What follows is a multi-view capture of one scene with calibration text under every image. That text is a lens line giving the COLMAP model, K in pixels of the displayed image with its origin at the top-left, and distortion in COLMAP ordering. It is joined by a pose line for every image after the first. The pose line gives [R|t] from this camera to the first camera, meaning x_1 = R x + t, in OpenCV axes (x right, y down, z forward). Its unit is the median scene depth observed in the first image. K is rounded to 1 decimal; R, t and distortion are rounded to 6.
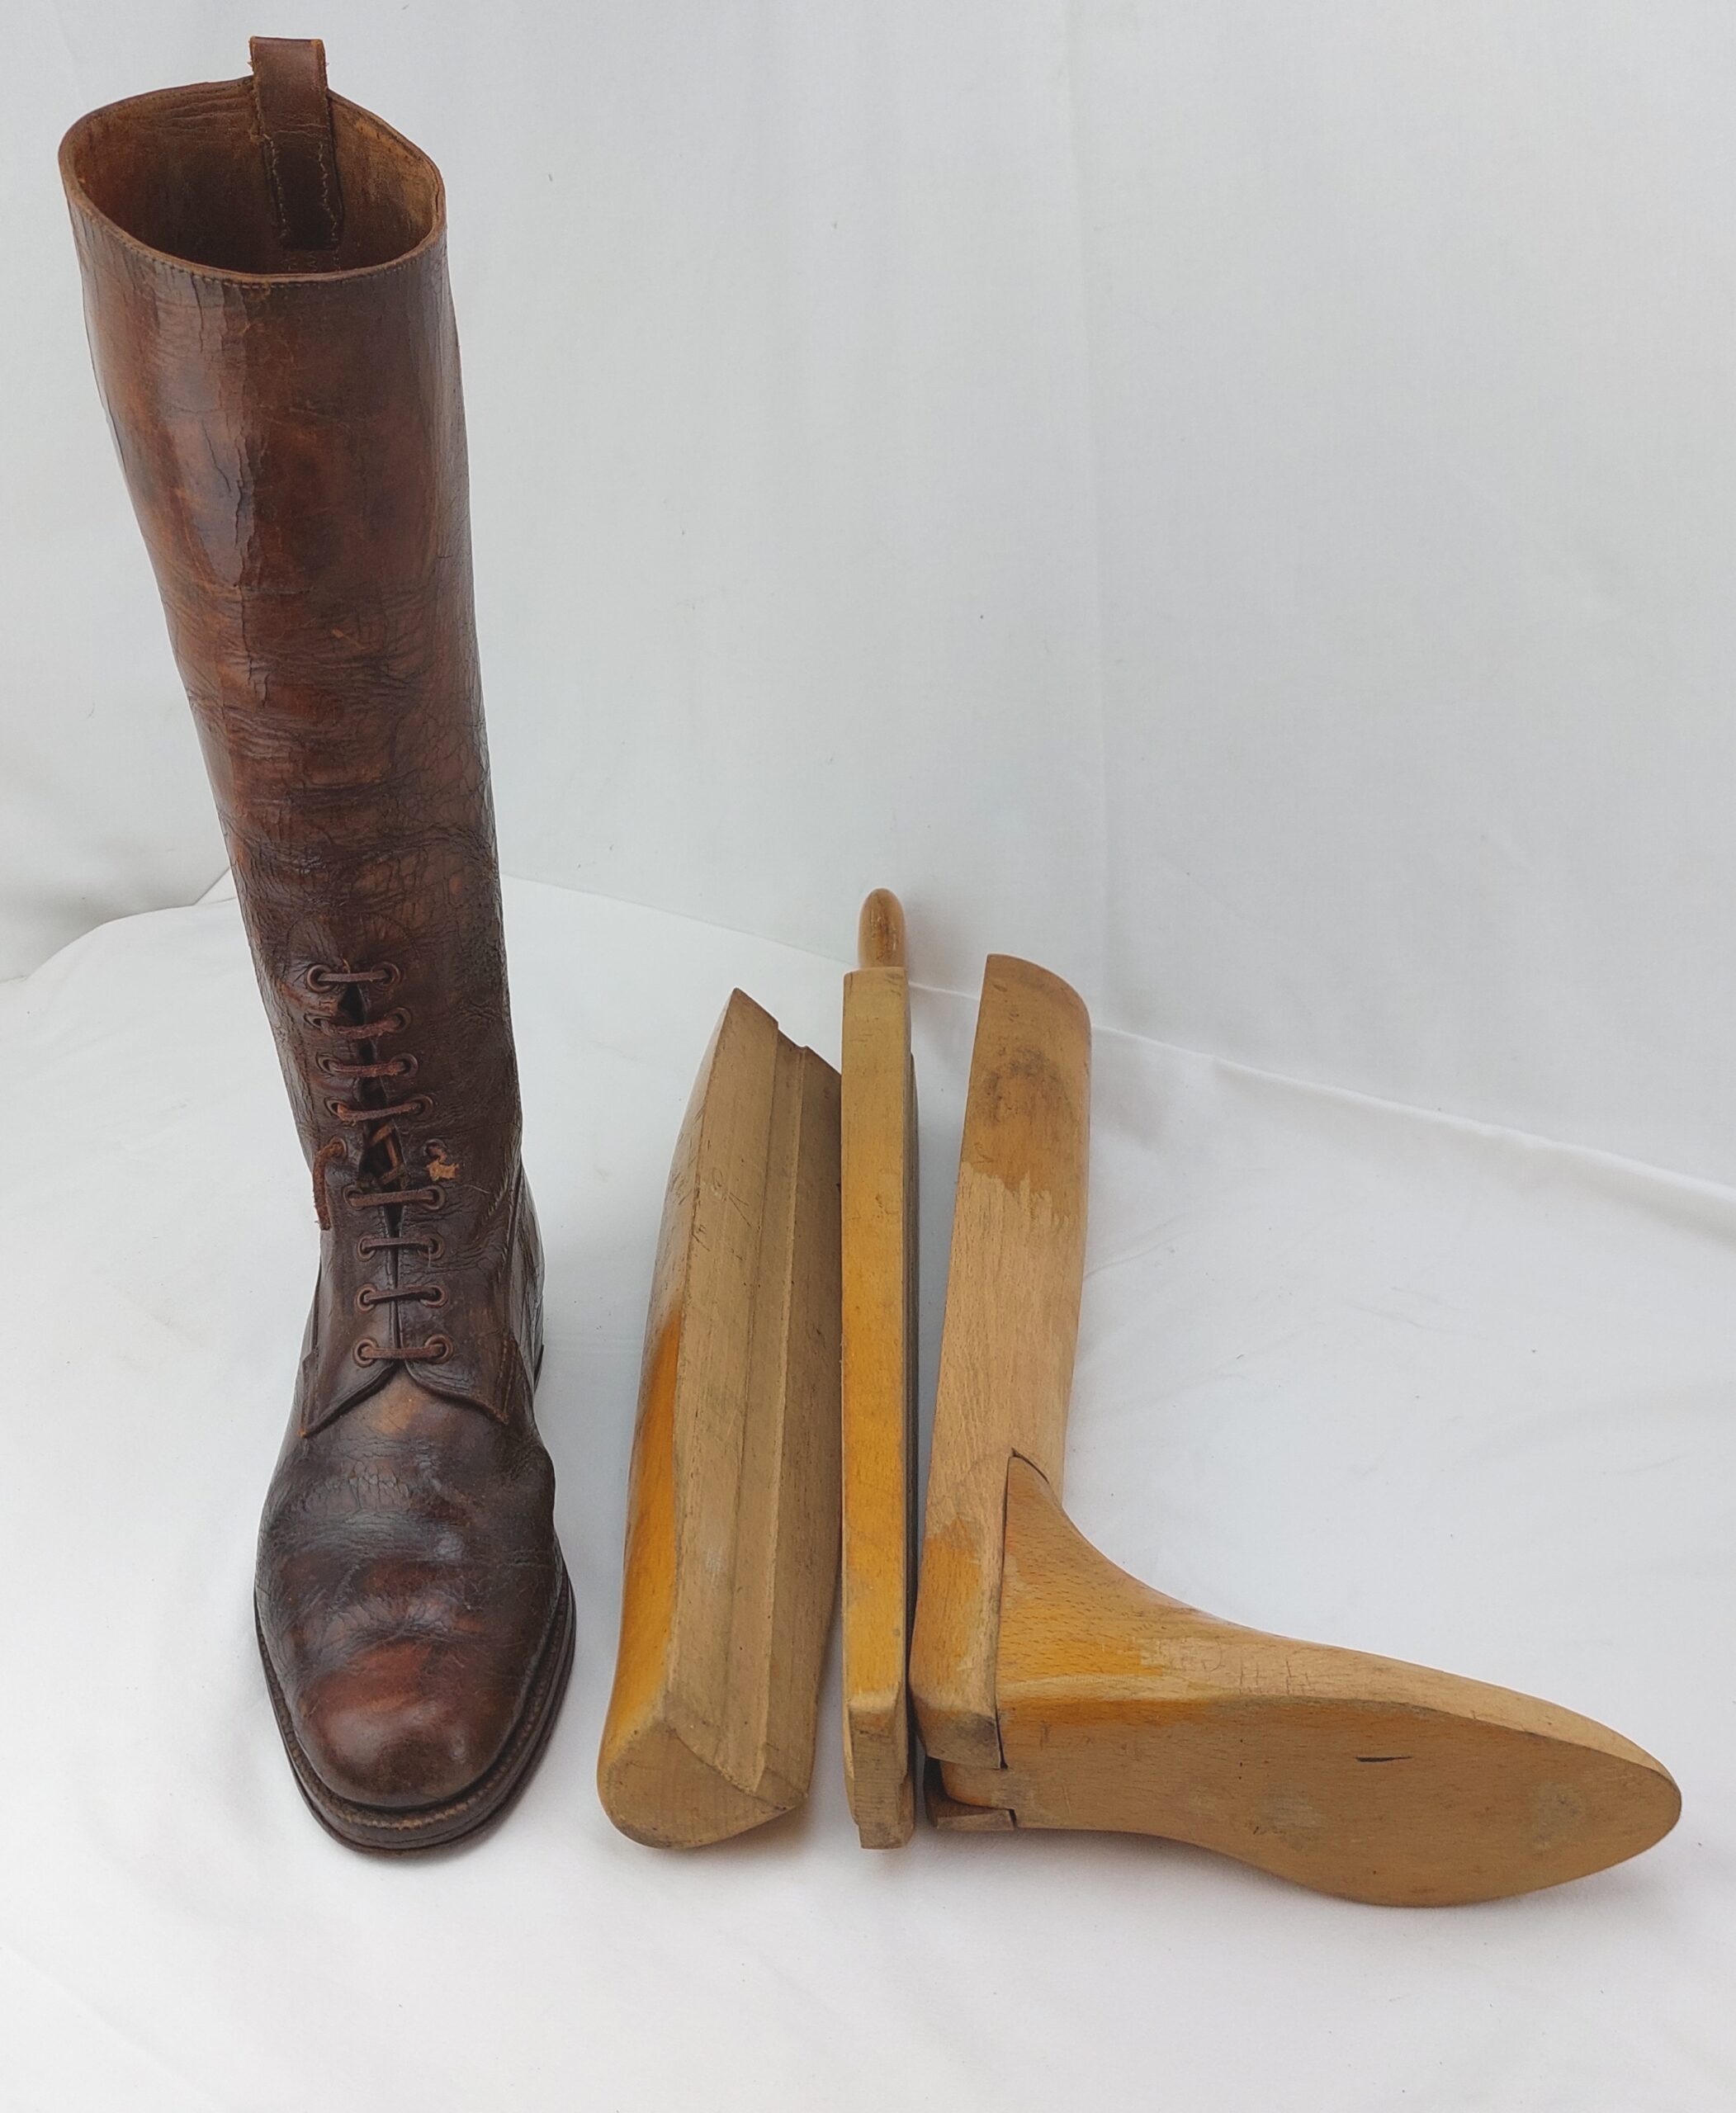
lens RADIAL K [[1844.2, 0, 741.1], [0, 1844.2, 1035.7], [0, 0, 1]] dist [0.030605, -0.043720]
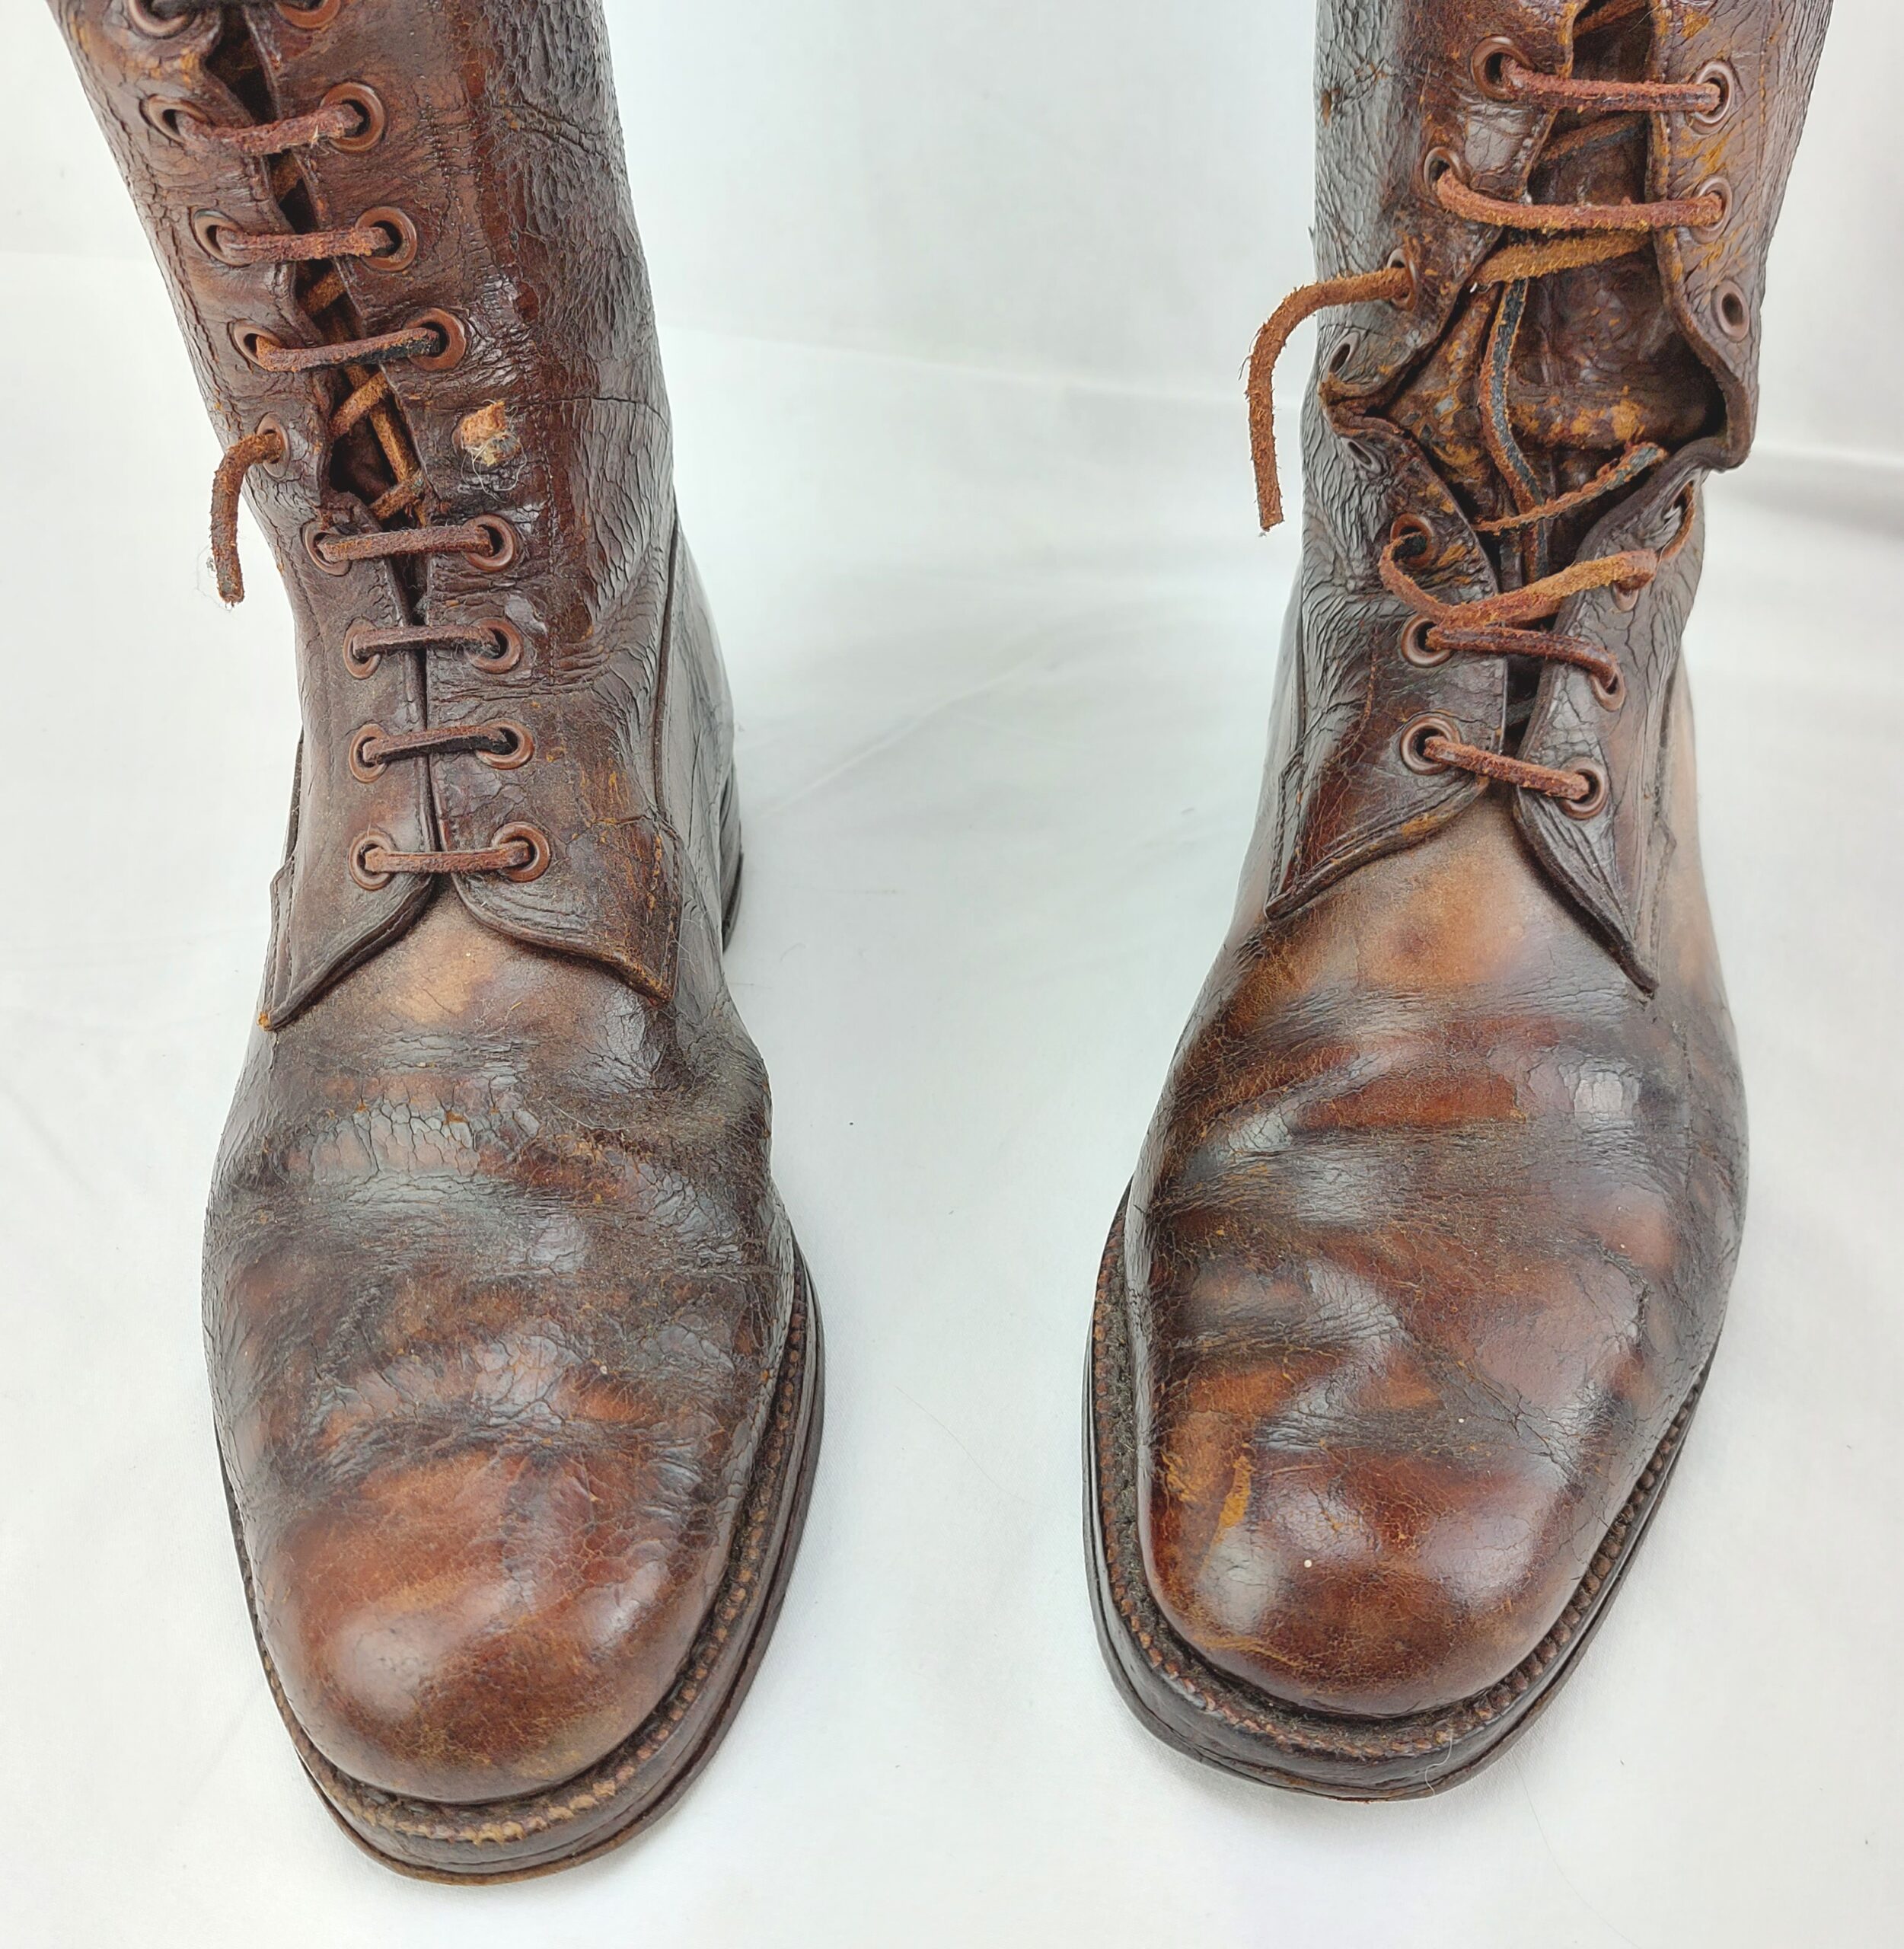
lens RADIAL K [[1981.6, 0, 967.6], [0, 1981.6, 979.9], [0, 0, 1]] dist [0.016736, 0.000000]
pose [[0.999463, -0.030626, -0.011681, -0.040695], [0.032464, 0.974098, 0.223786, 0.092150], [0.004525, -0.224045, 0.974568, 0.495513]]
